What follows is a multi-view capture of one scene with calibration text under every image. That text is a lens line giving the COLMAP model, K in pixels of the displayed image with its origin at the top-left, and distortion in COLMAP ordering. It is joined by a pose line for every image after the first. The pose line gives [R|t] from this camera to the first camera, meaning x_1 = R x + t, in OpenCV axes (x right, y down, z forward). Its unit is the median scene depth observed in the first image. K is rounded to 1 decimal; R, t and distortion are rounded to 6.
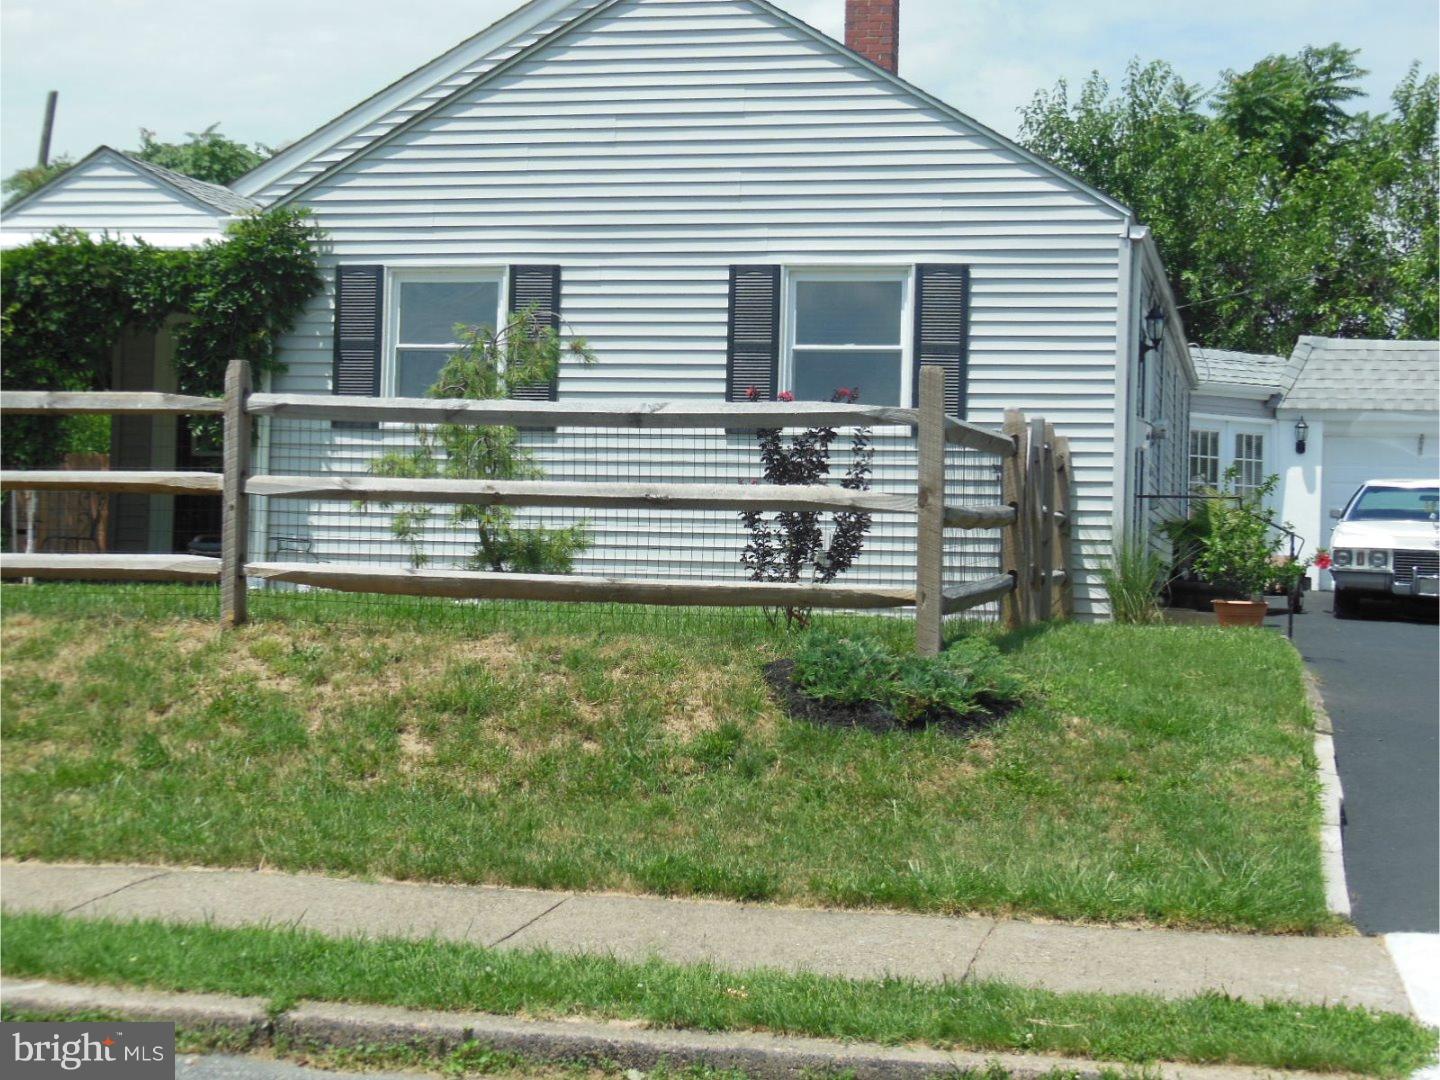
lens RADIAL K [[2534.0, 0, 720.0], [0, 2534.0, 540.0], [0, 0, 1]] dist [-0.046045, -0.063648]
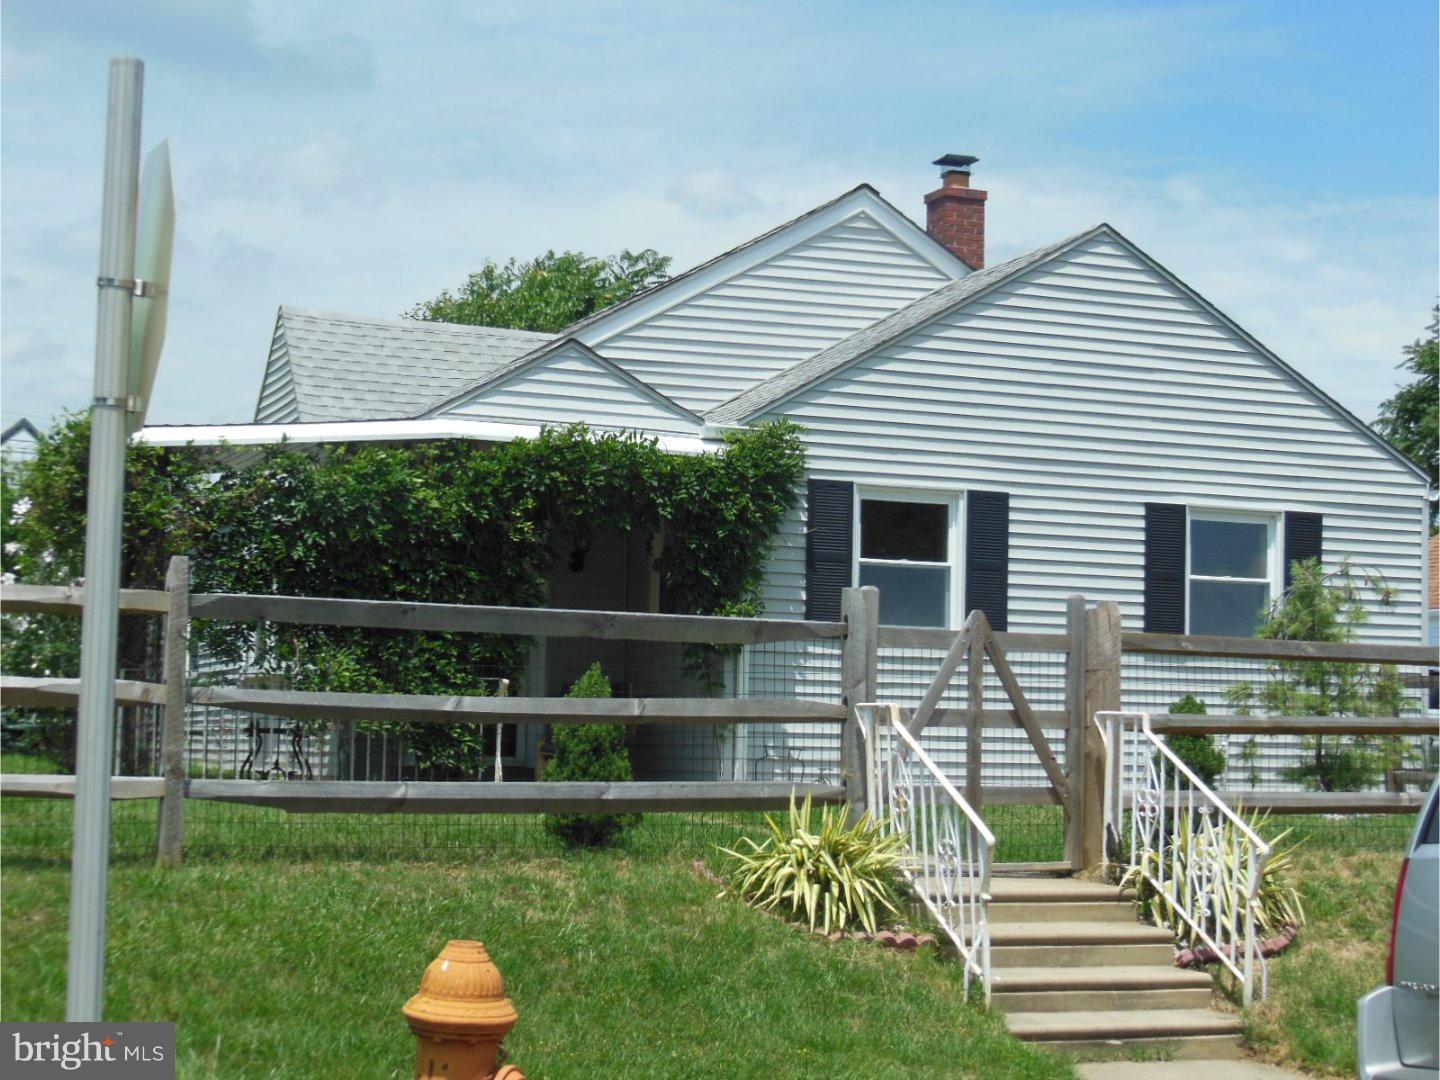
lens RADIAL K [[2534.0, 0, 720.0], [0, 2534.0, 540.0], [0, 0, 1]] dist [-0.046045, -0.063648]
pose [[0.825301, 0.042994, 0.563054, -0.763635], [-0.006388, 0.997744, -0.066822, -0.015001], [-0.564657, 0.051552, 0.823714, 0.174947]]
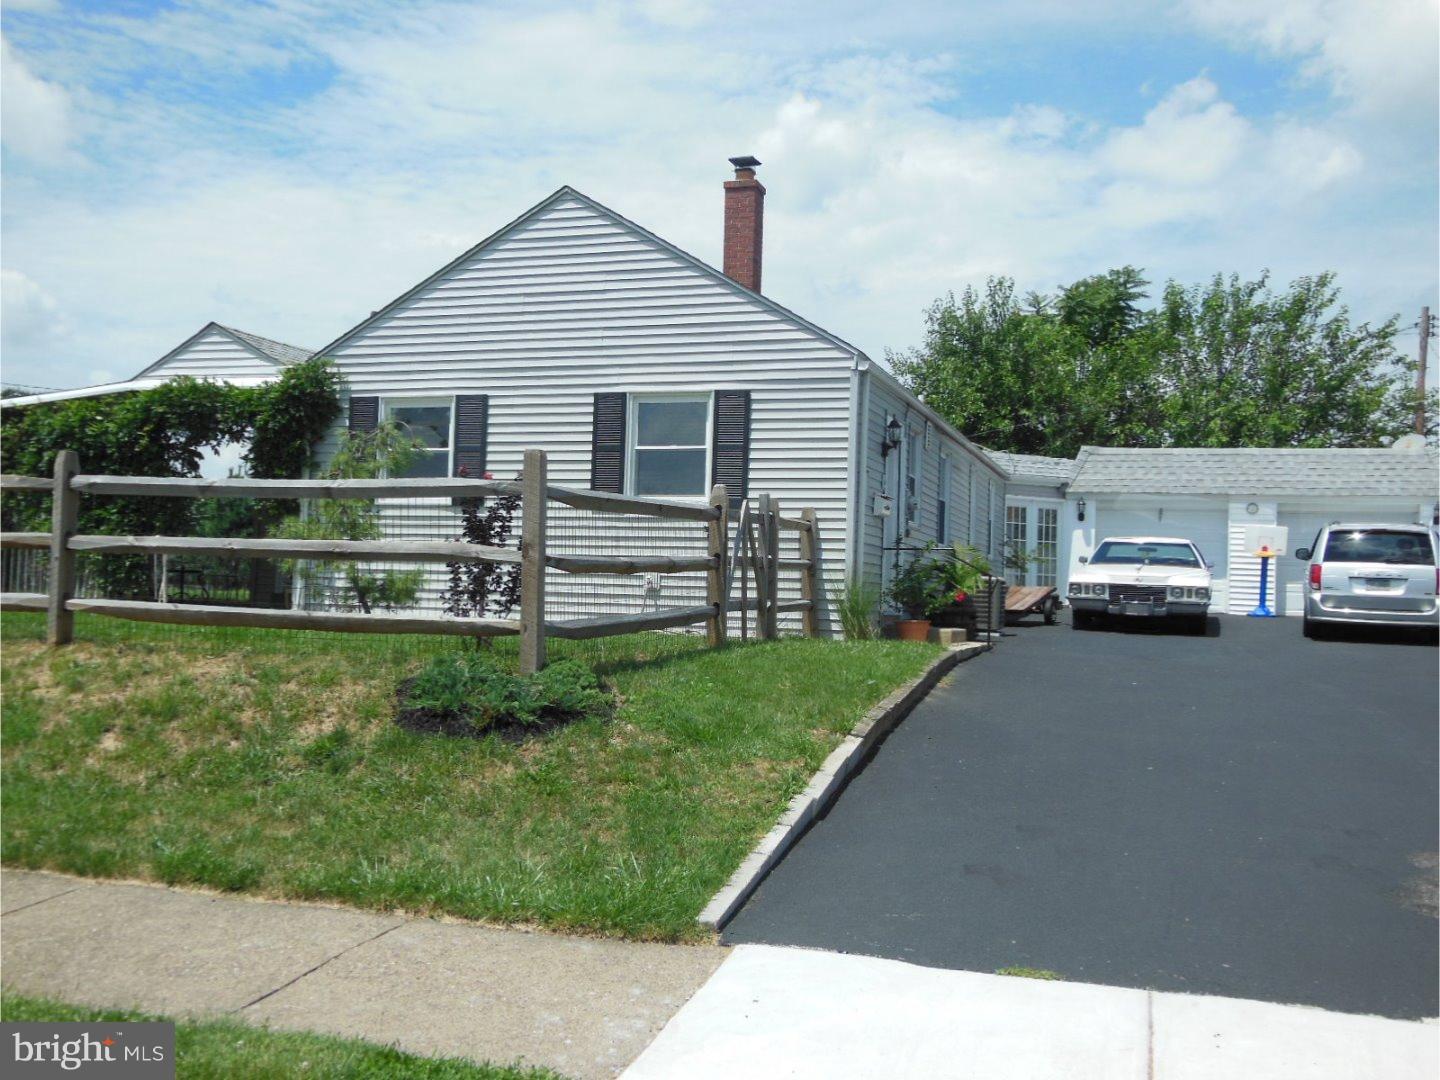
lens RADIAL K [[1411.0, 0, 720.0], [0, 1411.0, 540.0], [0, 0, 1]] dist [-0.015607, 0.002840]
pose [[0.995147, -0.001592, -0.098383, 0.153270], [-0.000684, 0.999733, -0.023105, -0.003506], [0.098393, 0.023061, 0.994880, 0.182878]]
